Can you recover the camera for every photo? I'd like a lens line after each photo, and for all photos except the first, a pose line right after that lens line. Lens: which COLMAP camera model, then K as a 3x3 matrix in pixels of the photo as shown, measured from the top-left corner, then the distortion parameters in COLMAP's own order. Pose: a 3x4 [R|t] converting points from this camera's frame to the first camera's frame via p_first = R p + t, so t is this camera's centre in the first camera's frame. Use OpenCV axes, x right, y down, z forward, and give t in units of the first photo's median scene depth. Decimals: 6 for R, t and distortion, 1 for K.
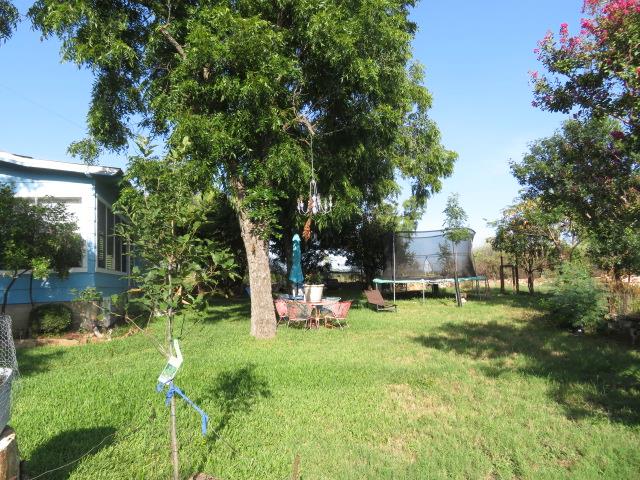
lens RADIAL K [[467.2, 0, 320.0], [0, 467.2, 240.0], [0, 0, 1]] dist [-0.003604, -0.002572]
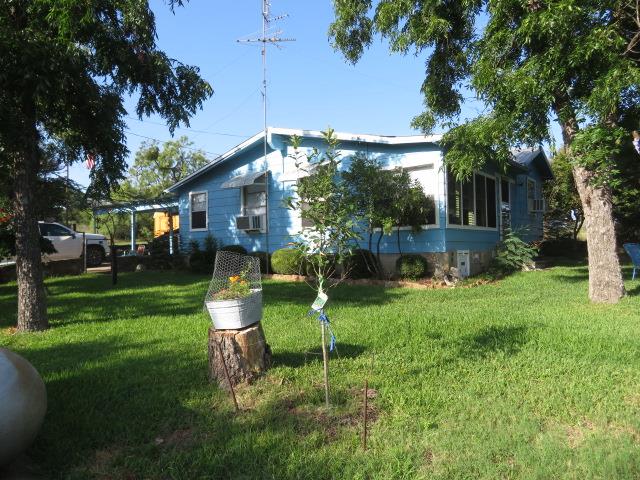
lens RADIAL K [[467.2, 0, 320.0], [0, 467.2, 240.0], [0, 0, 1]] dist [-0.003604, -0.002572]
pose [[0.617896, 0.011431, -0.786177, 0.235007], [0.061884, 0.996085, 0.063121, 0.007056], [0.783821, -0.087654, 0.614769, 0.061869]]
